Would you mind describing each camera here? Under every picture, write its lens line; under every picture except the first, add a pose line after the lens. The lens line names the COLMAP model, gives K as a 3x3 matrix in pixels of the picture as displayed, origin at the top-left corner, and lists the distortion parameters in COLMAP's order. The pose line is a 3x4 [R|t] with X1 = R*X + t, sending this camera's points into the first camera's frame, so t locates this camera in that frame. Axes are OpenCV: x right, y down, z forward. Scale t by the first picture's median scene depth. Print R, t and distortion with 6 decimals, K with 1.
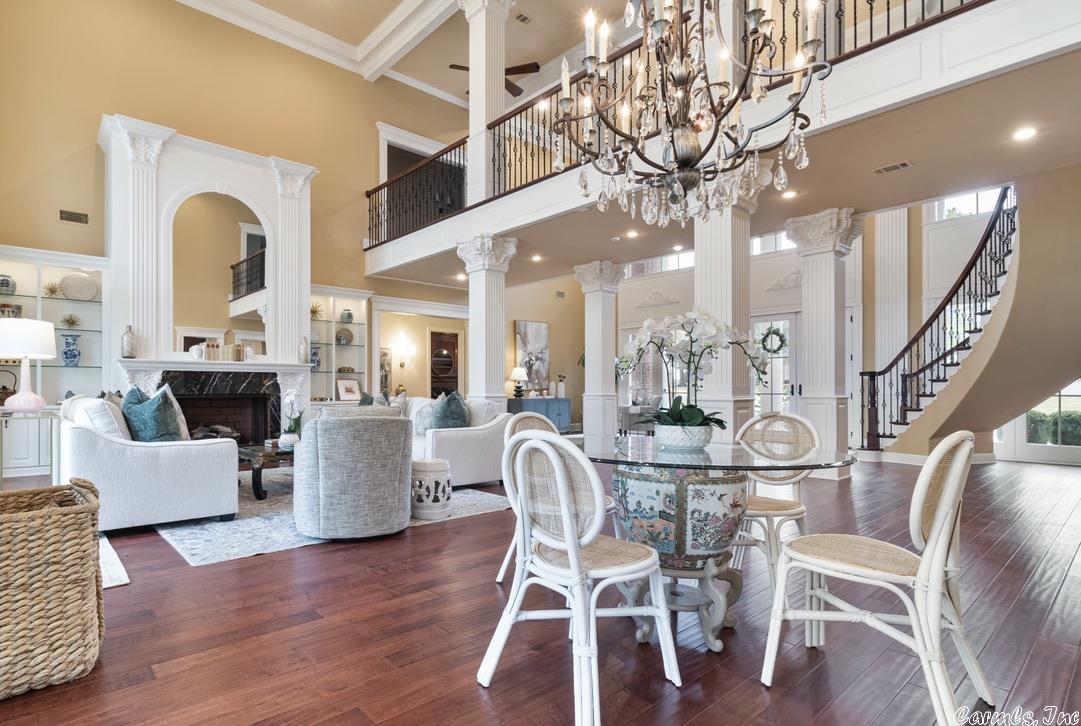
lens RADIAL K [[603.7, 0, 538.9], [0, 603.7, 386.2], [0, 0, 1]] dist [-0.001474, 0.000024]
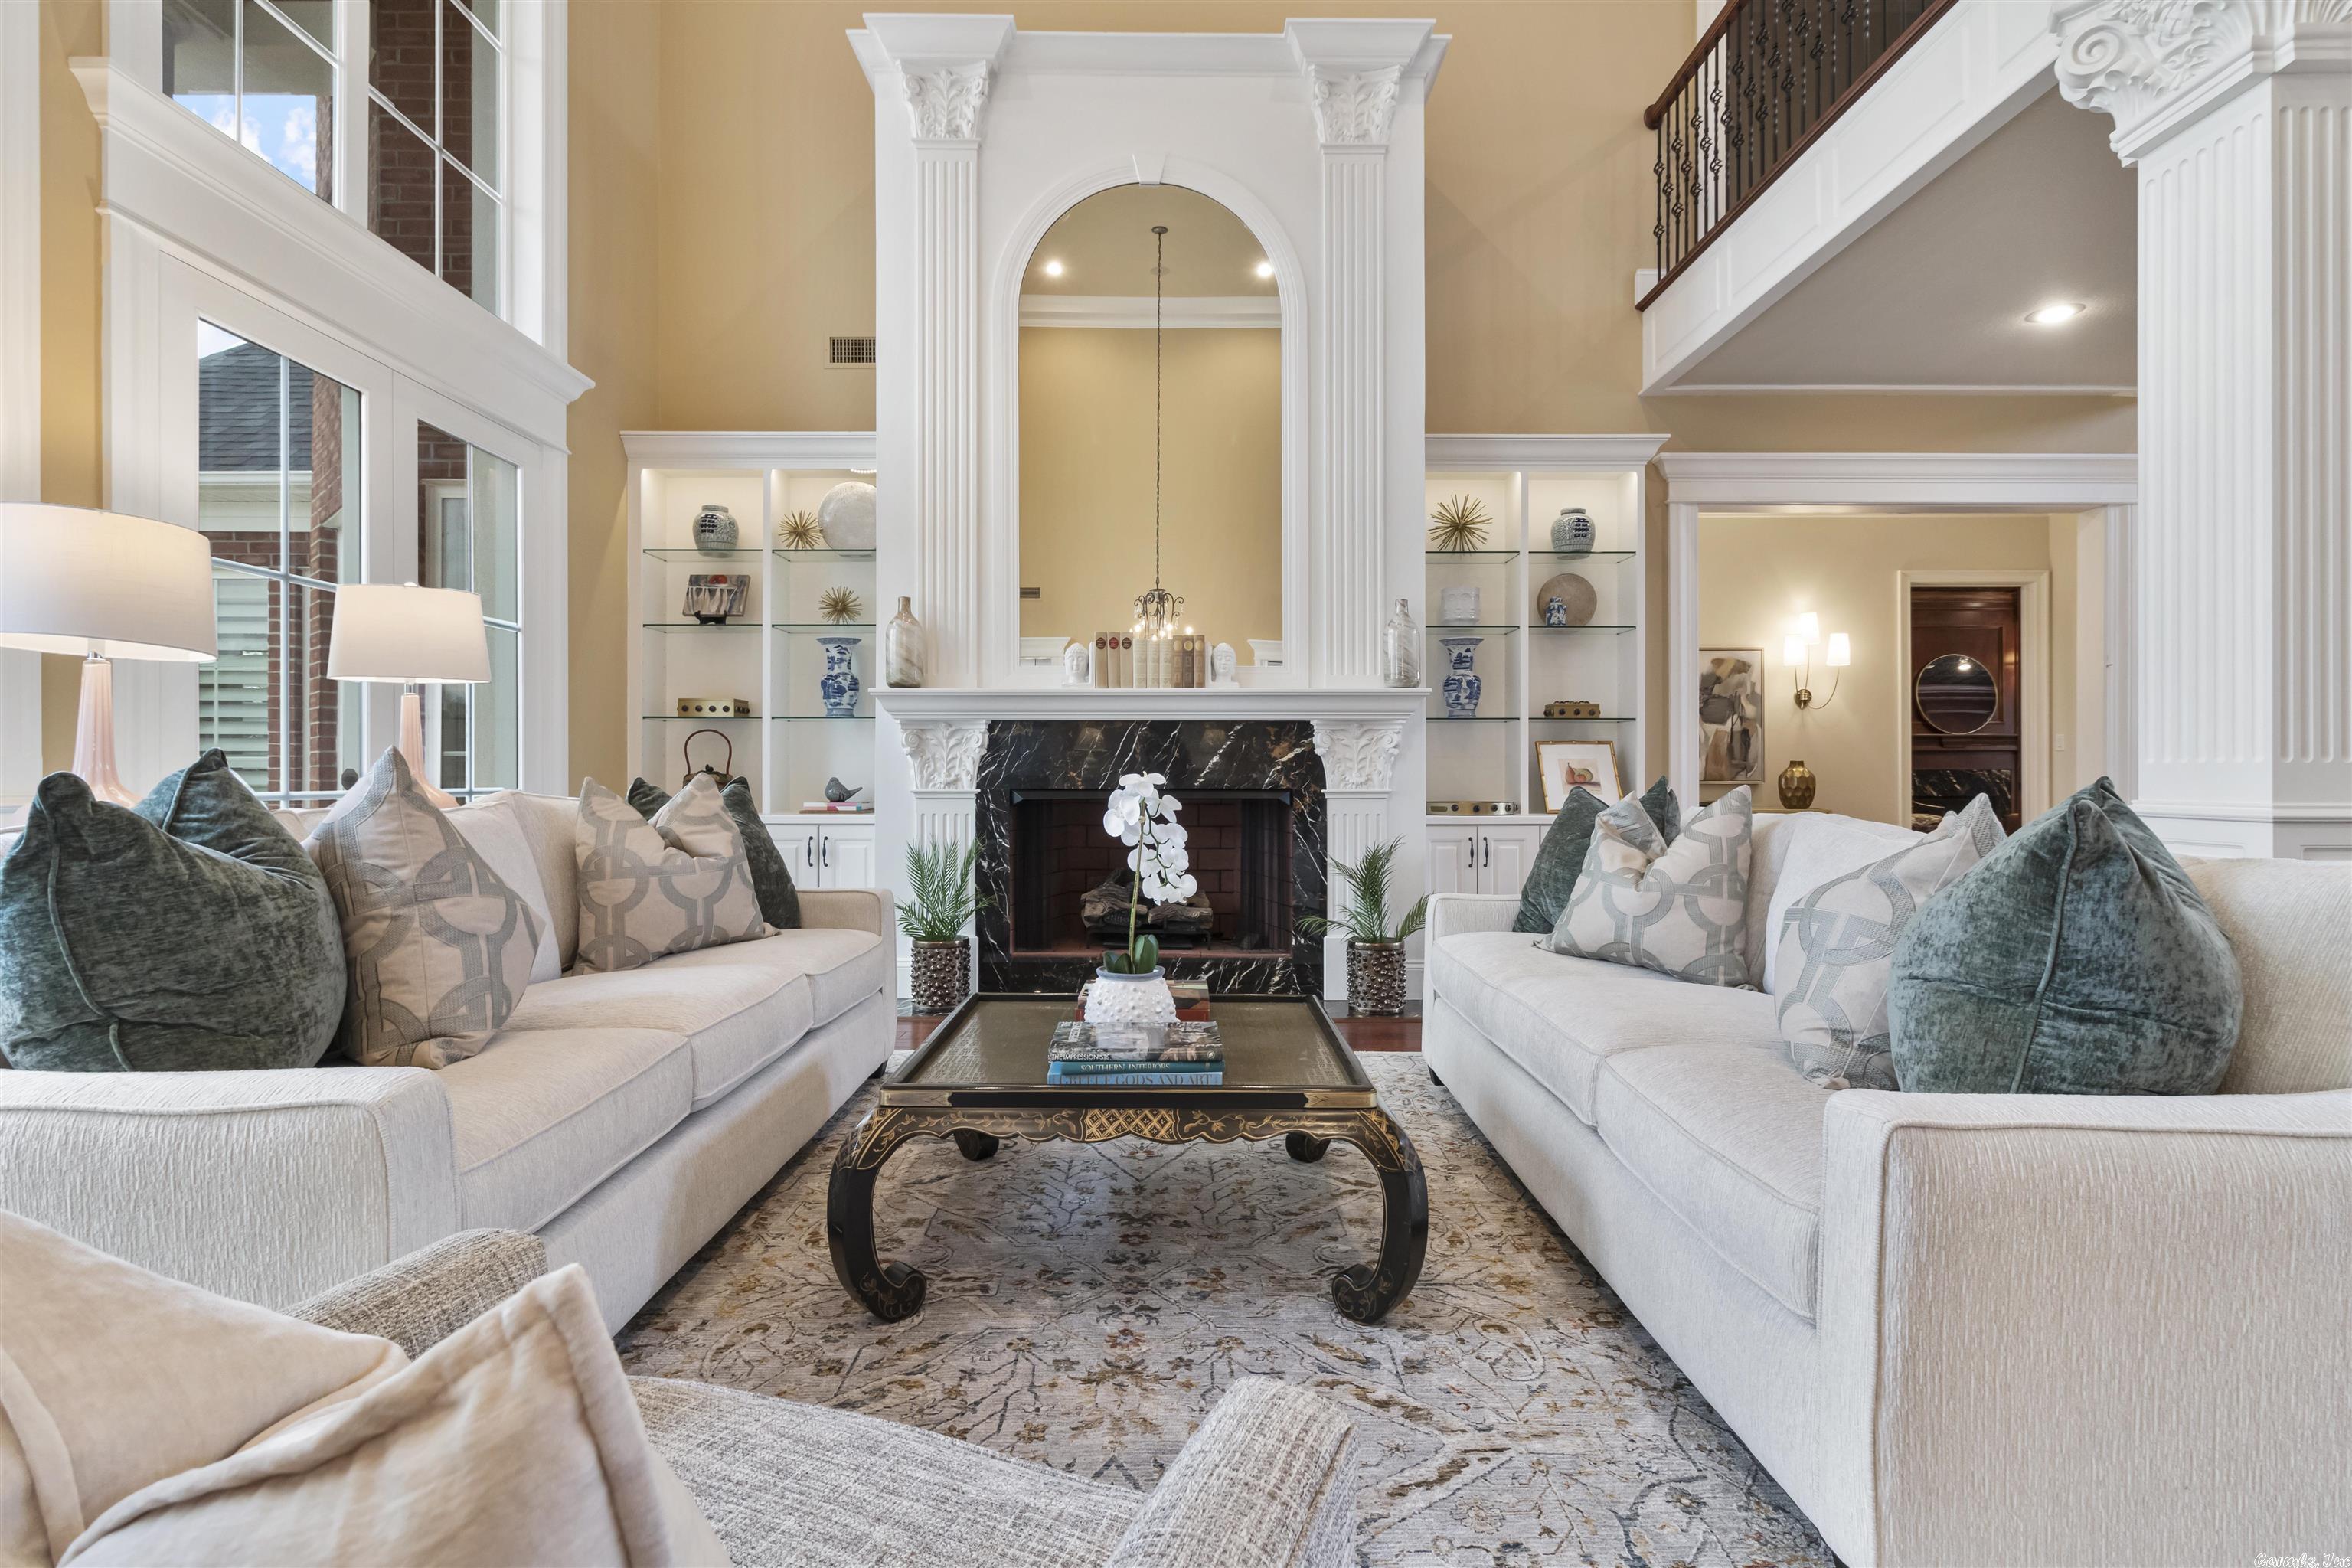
lens RADIAL K [[1090.4, 0, 1169.5], [0, 1090.4, 772.4], [0, 0, 1]] dist [0.001048, 0.000581]
pose [[0.710900, -0.000325, -0.703293, -0.089885], [0.002845, 0.999993, 0.002414, 0.002551], [0.703287, -0.003717, 0.710896, 0.539154]]
